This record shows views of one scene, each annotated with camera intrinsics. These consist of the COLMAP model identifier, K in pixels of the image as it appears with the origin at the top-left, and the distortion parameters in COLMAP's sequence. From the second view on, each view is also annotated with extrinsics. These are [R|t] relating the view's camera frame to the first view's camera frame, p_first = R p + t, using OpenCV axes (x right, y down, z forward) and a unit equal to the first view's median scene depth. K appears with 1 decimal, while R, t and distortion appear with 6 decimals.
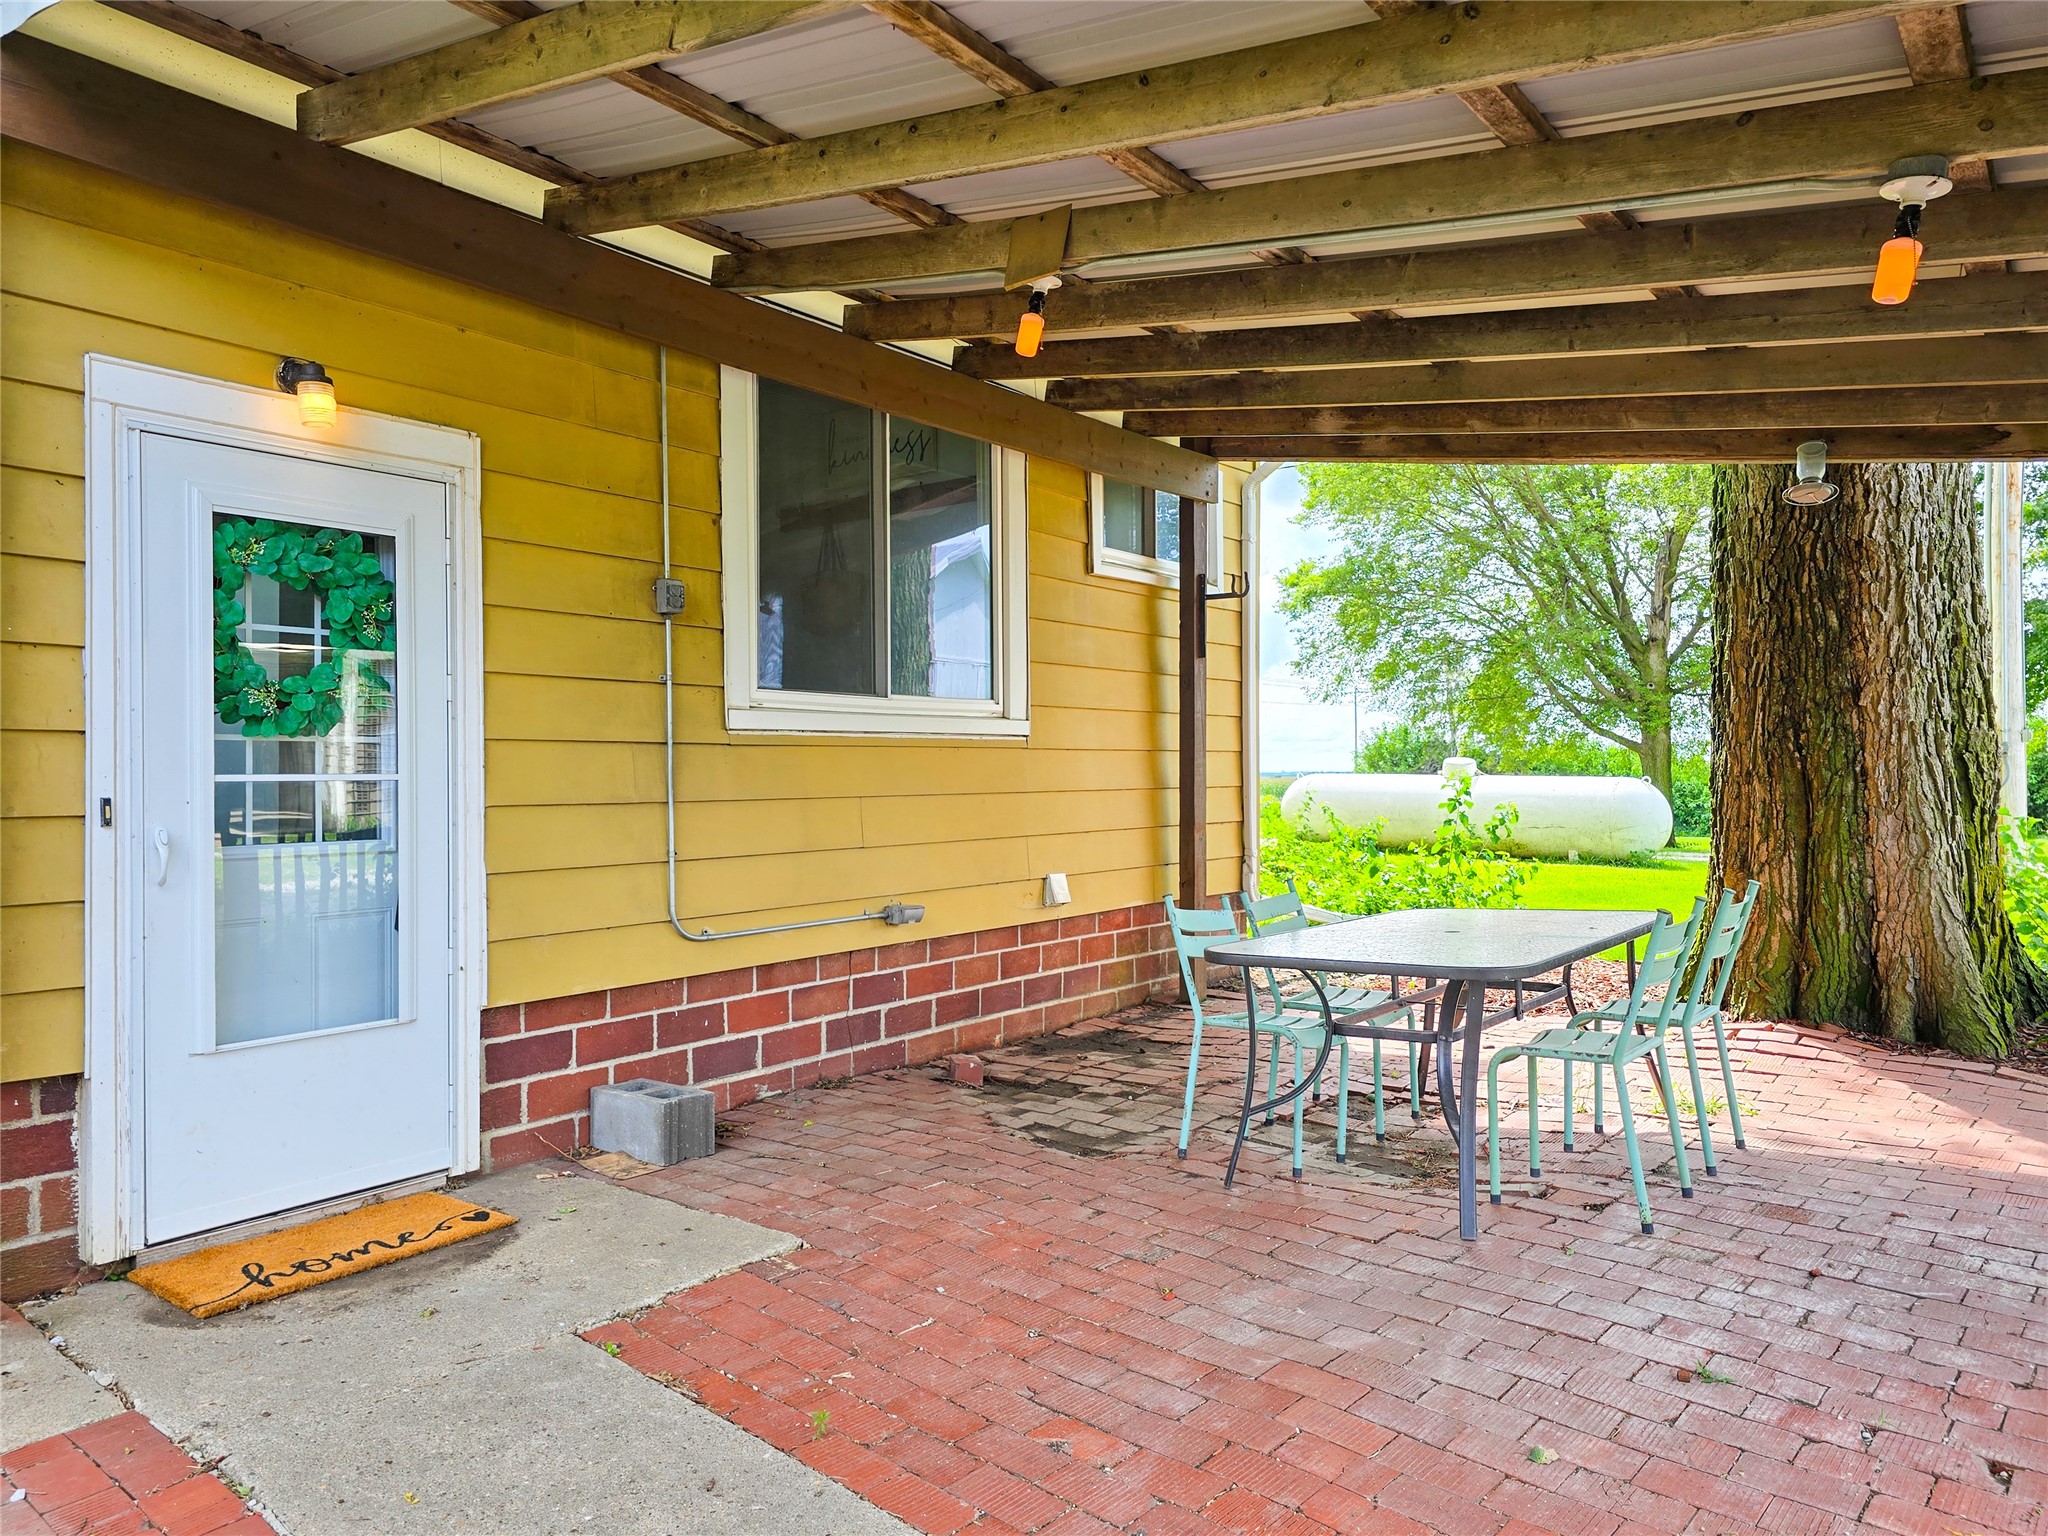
lens RADIAL K [[1363.2, 0, 1023.1], [0, 1363.2, 769.0], [0, 0, 1]] dist [0.035112, -0.003192]
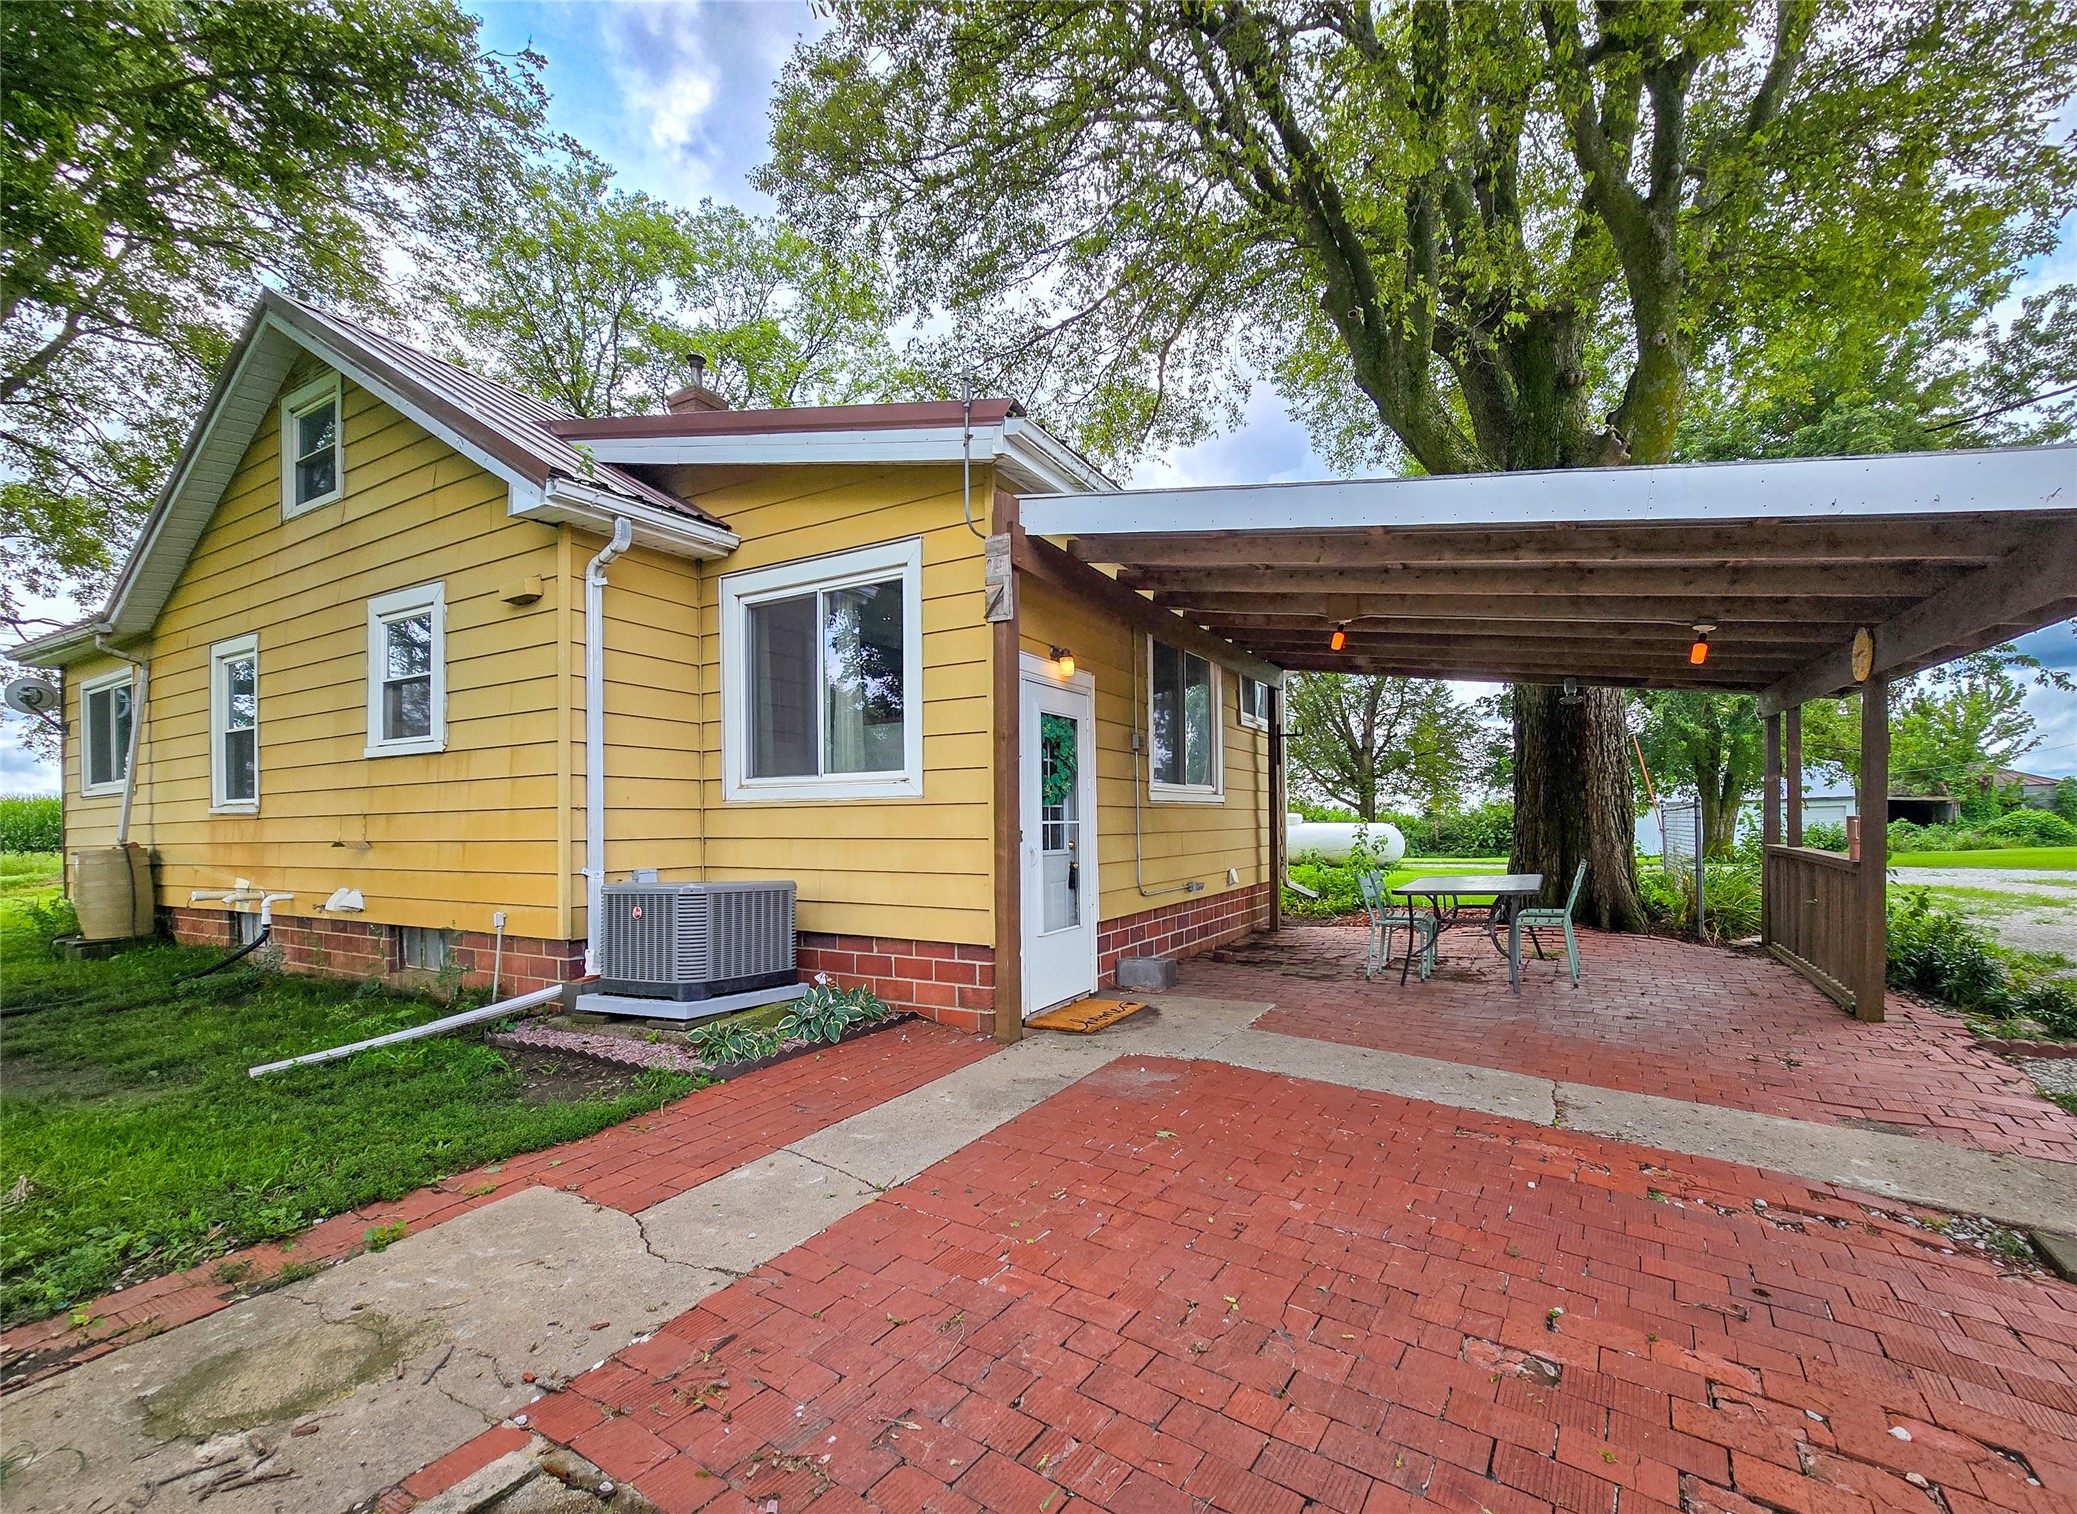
lens RADIAL K [[854.1, 0, 1087.7], [0, 854.1, 817.6], [0, 0, 1]] dist [0.001021, 0.000070]
pose [[0.986978, -0.006968, 0.160706, -0.484780], [0.007932, 0.999954, -0.005357, 0.004636], [-0.160661, 0.006562, 0.986988, -0.317286]]
